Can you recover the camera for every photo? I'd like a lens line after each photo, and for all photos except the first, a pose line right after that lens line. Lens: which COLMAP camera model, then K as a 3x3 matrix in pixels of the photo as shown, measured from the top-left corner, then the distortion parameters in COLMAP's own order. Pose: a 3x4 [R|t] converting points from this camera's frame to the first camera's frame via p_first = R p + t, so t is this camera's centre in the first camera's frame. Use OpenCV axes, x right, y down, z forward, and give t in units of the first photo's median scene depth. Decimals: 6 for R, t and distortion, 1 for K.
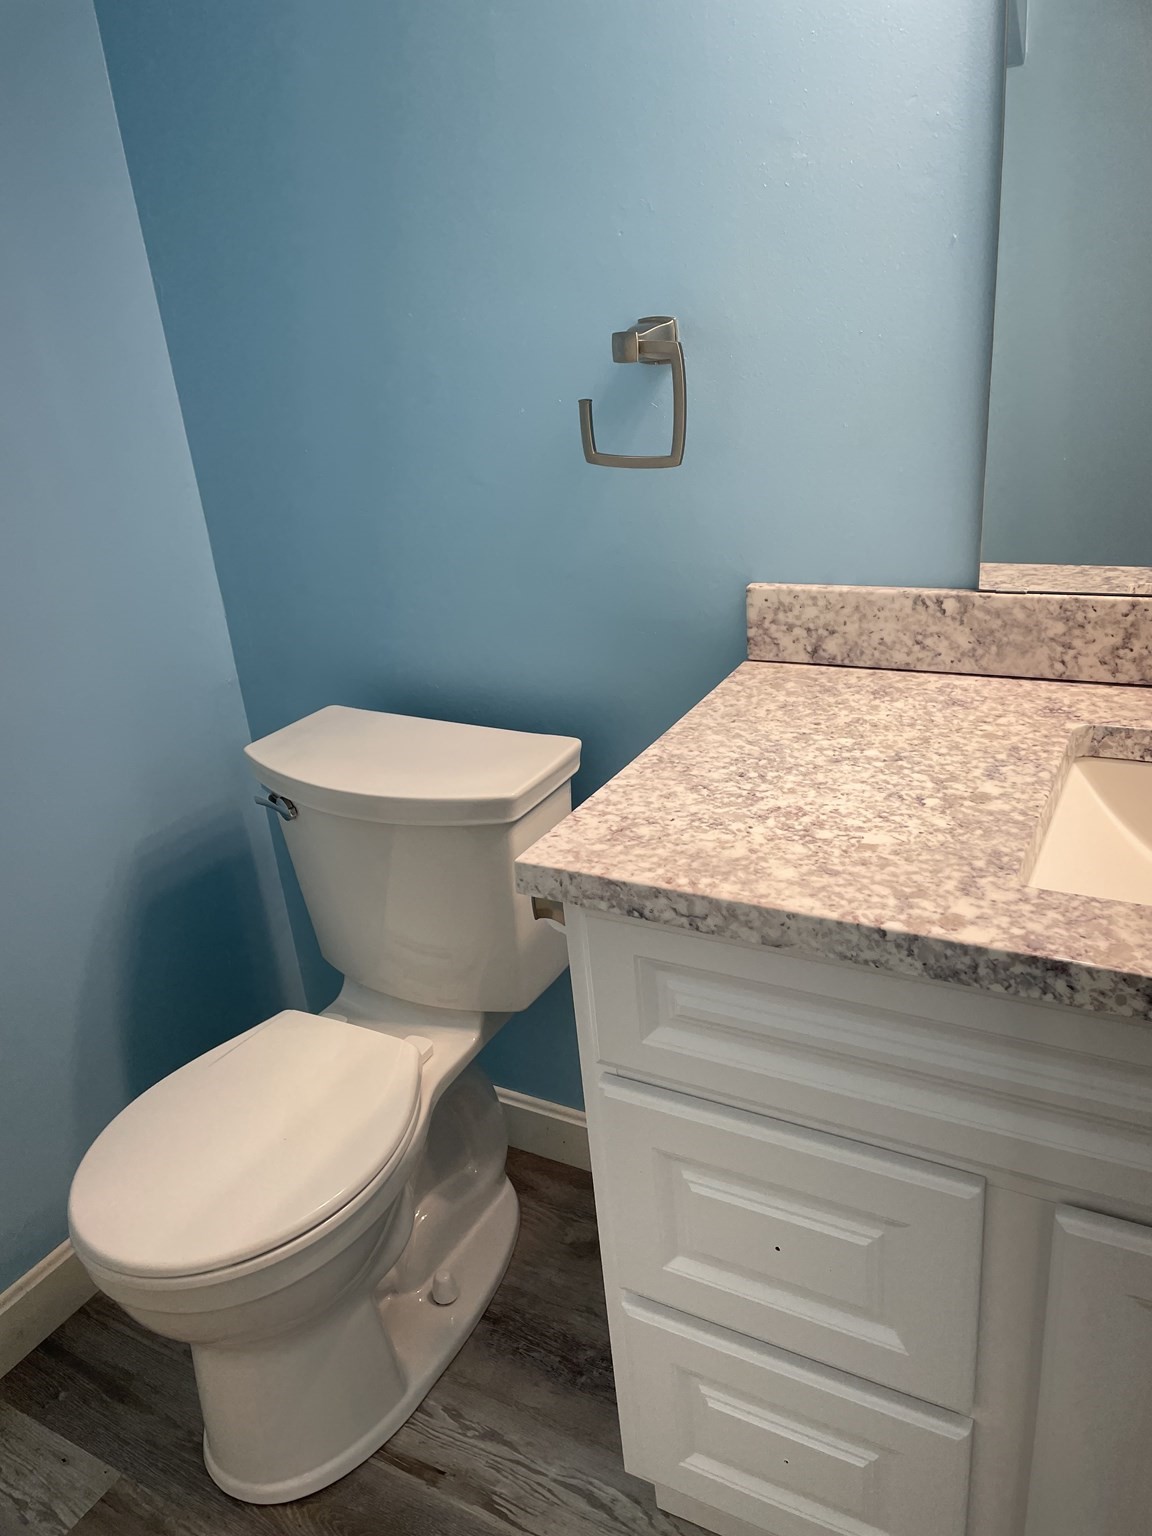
lens RADIAL K [[1151.6, 0, 576.0], [0, 1151.6, 768.0], [0, 0, 1]] dist [0.127077, -0.157435]
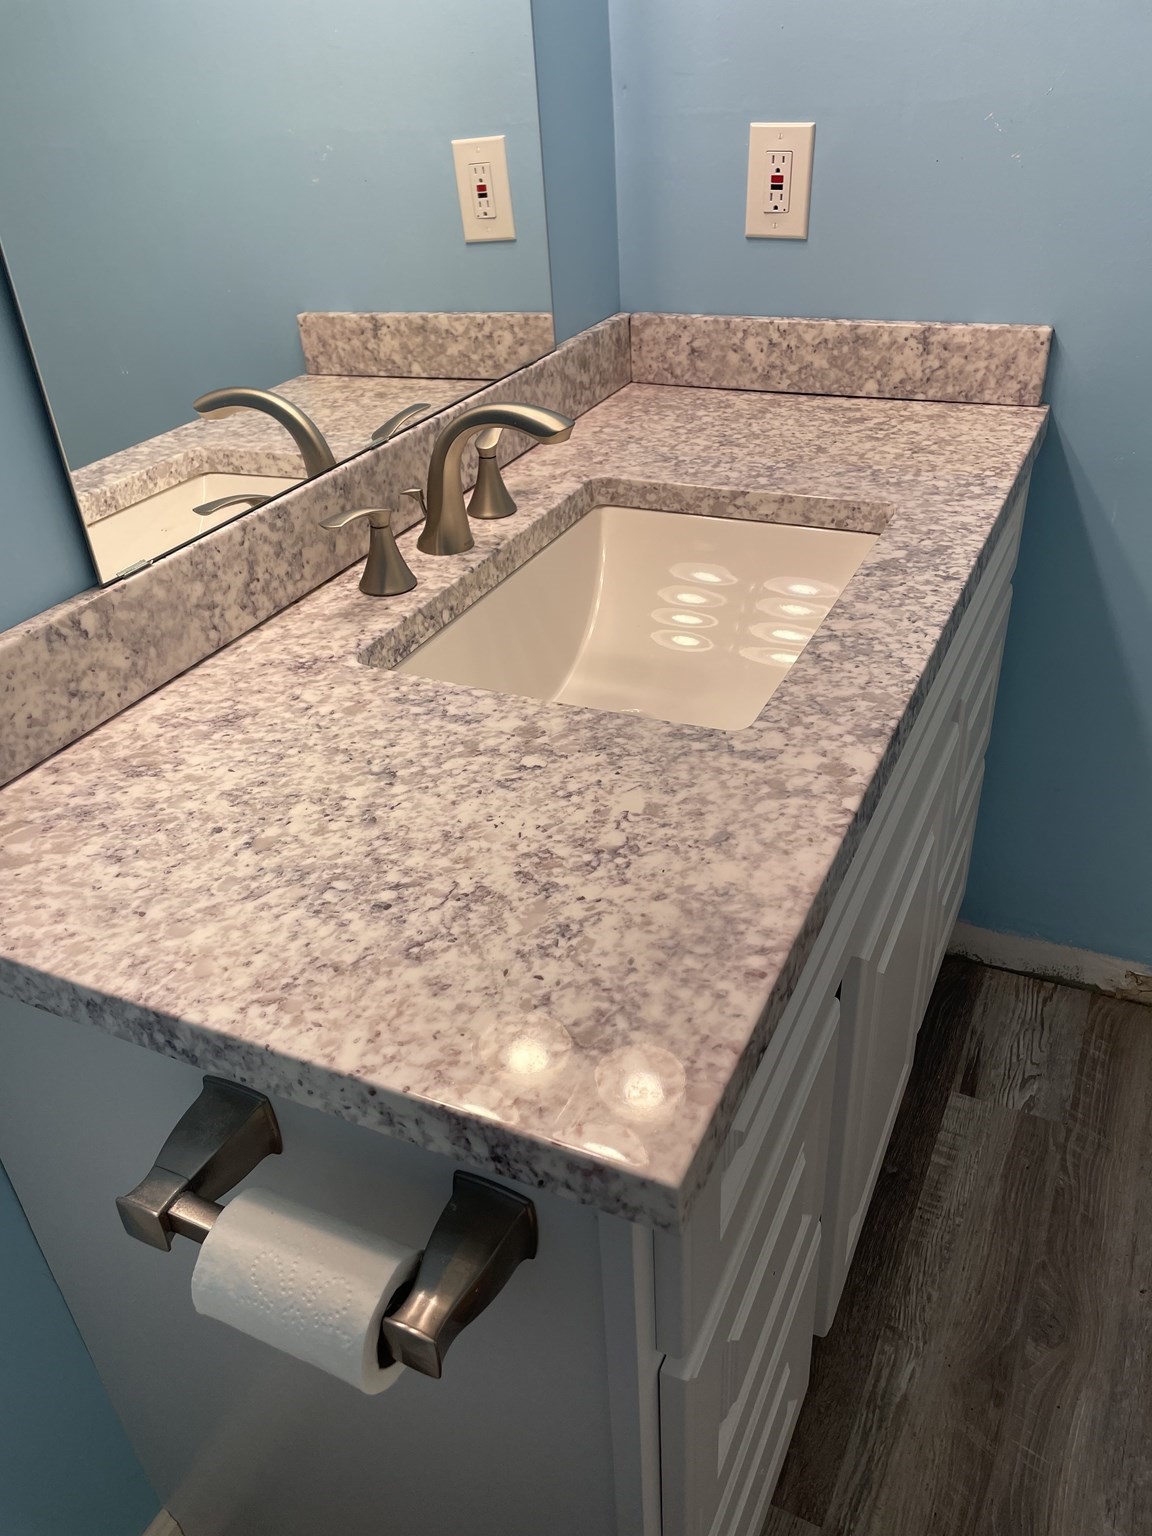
lens RADIAL K [[1151.6, 0, 576.0], [0, 1151.6, 768.0], [0, 0, 1]] dist [0.127077, -0.157435]
pose [[-0.024215, -0.455371, 0.889972, -0.340523], [0.449655, 0.790138, 0.416524, -0.239185], [-0.892874, 0.410267, 0.185626, 0.694065]]
